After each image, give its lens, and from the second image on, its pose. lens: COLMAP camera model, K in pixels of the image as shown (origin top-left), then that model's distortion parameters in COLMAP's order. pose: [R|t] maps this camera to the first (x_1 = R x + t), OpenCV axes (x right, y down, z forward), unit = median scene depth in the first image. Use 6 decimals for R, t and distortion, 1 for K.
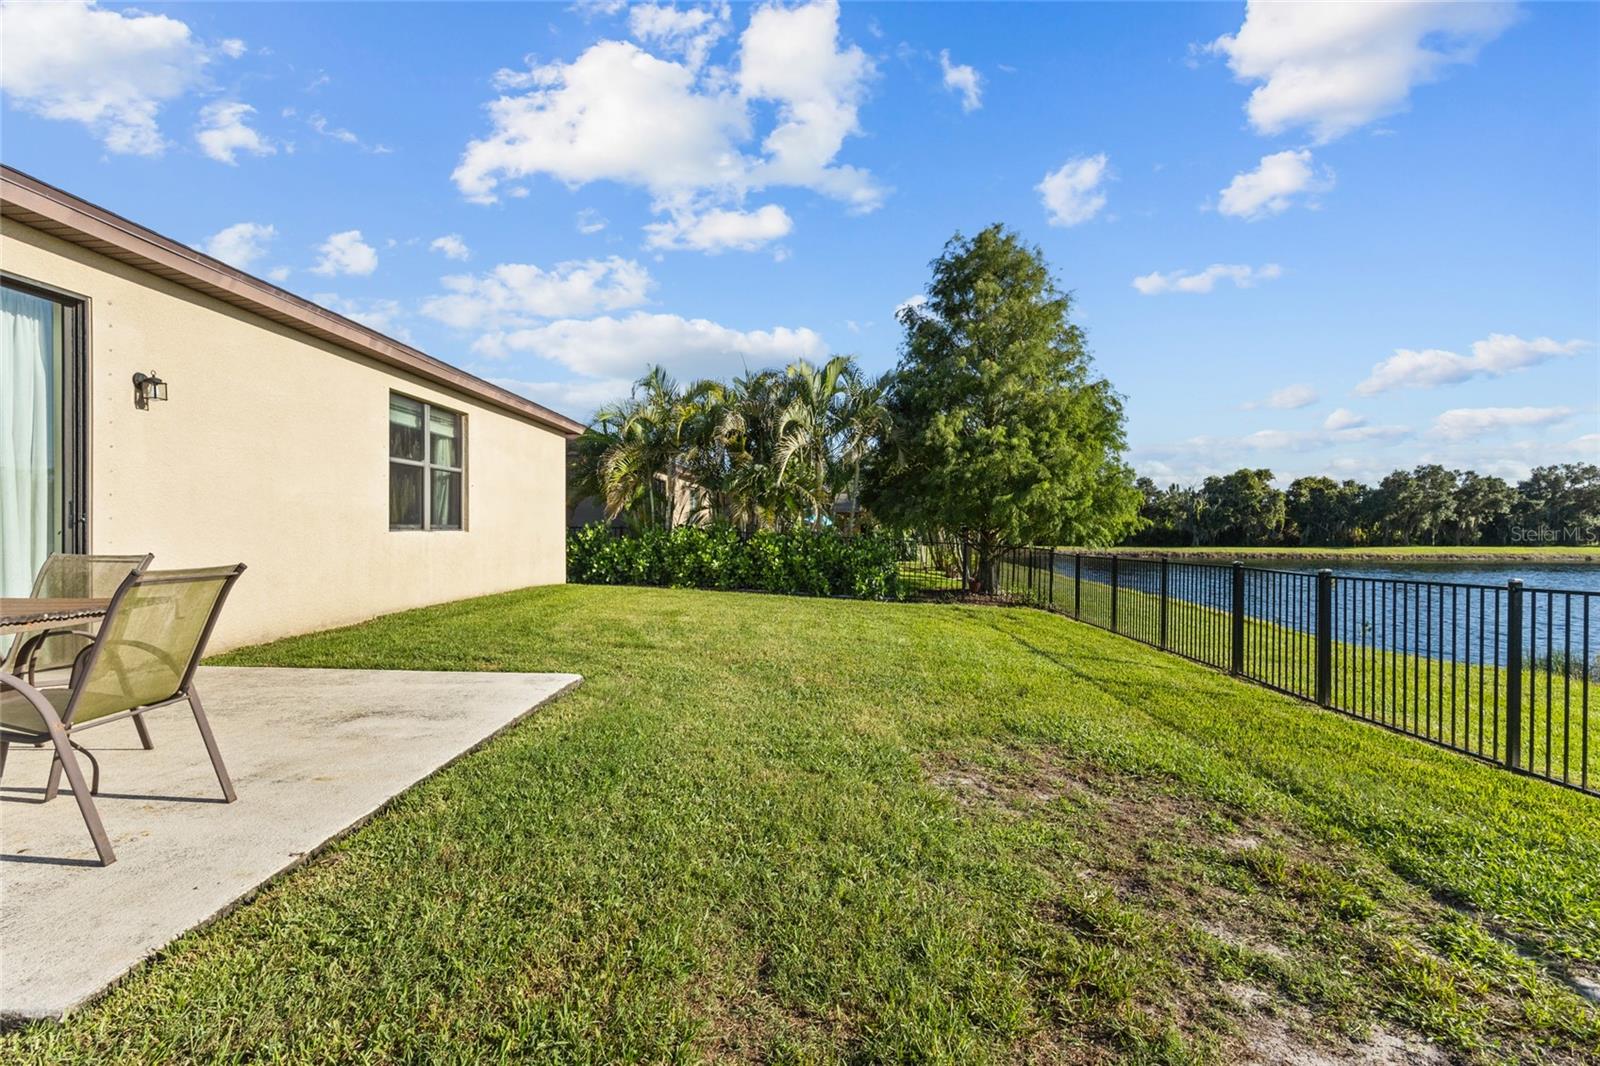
lens RADIAL K [[736.9, 0, 798.2], [0, 736.9, 528.6], [0, 0, 1]] dist [0.002431, 0.001709]
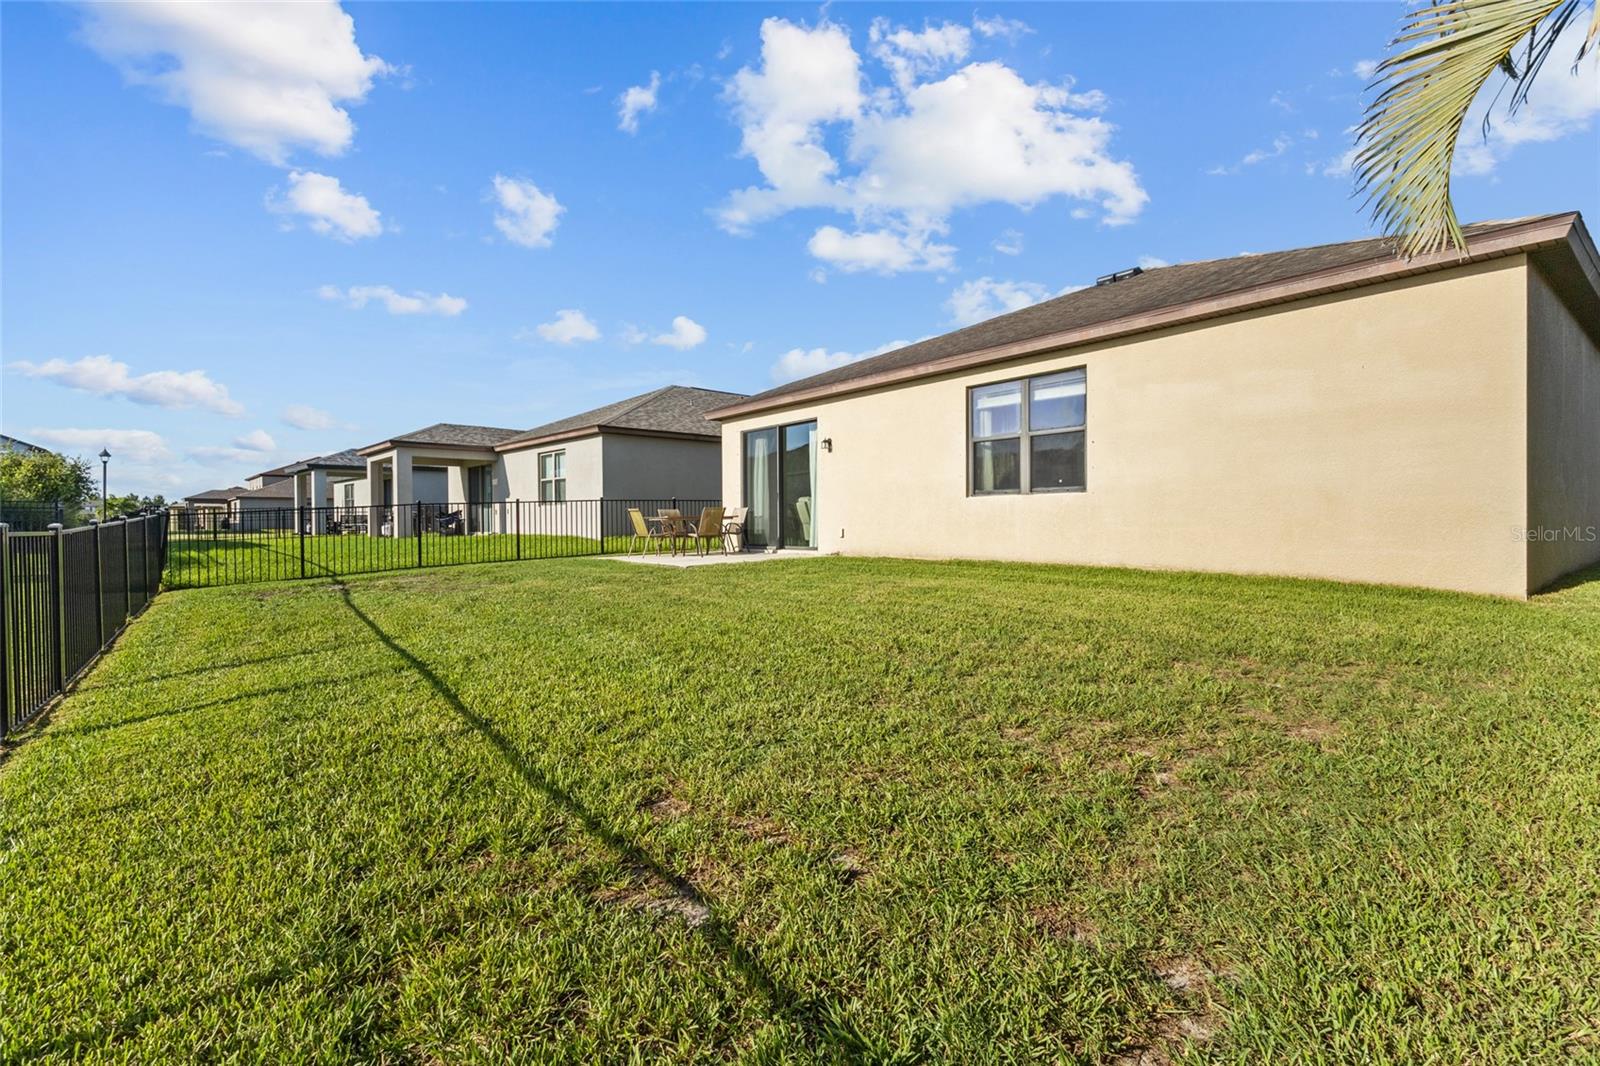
lens RADIAL K [[751.3, 0, 793.3], [0, 751.3, 538.7], [0, 0, 1]] dist [0.002859, 0.000693]
pose [[-0.771523, 0.016721, -0.635982, 0.293637], [0.006335, 0.999807, 0.018601, 0.028923], [0.636170, 0.010322, -0.771480, 1.006708]]
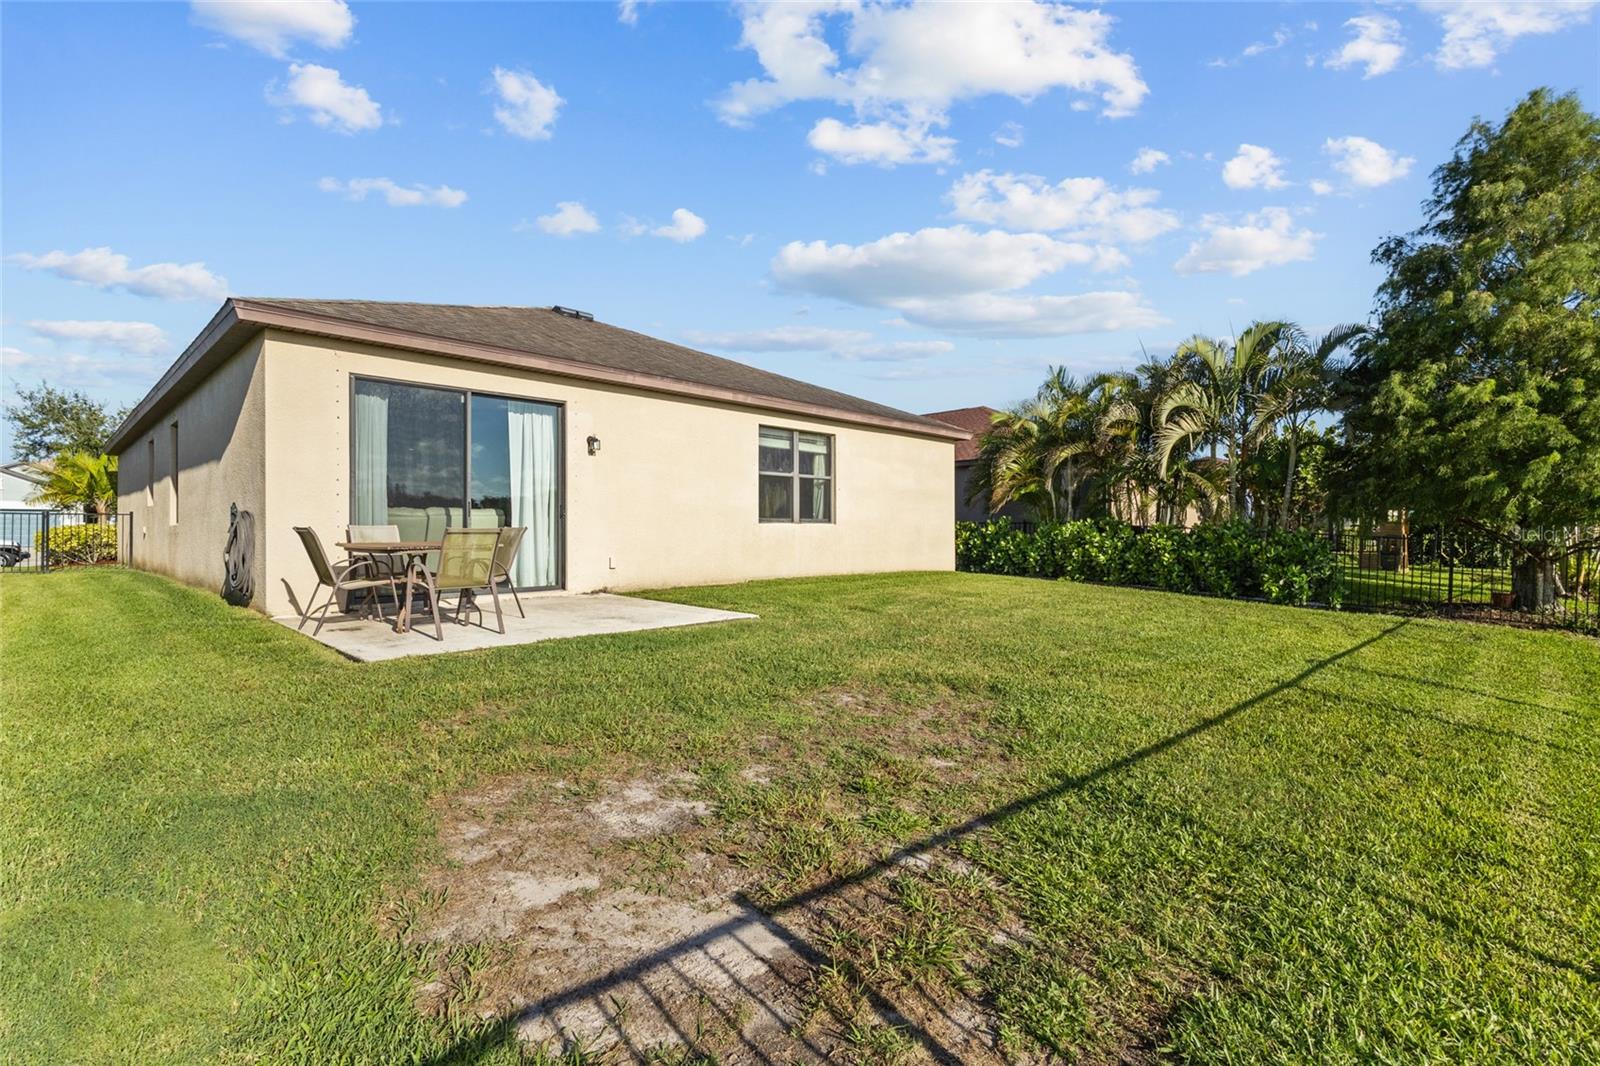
lens RADIAL K [[736.9, 0, 798.2], [0, 736.9, 528.6], [0, 0, 1]] dist [0.002431, 0.001709]
pose [[0.734929, -0.003785, -0.678134, 0.265333], [0.002102, 0.999992, -0.003304, 0.011003], [0.678141, 0.001002, 0.734931, -0.006295]]
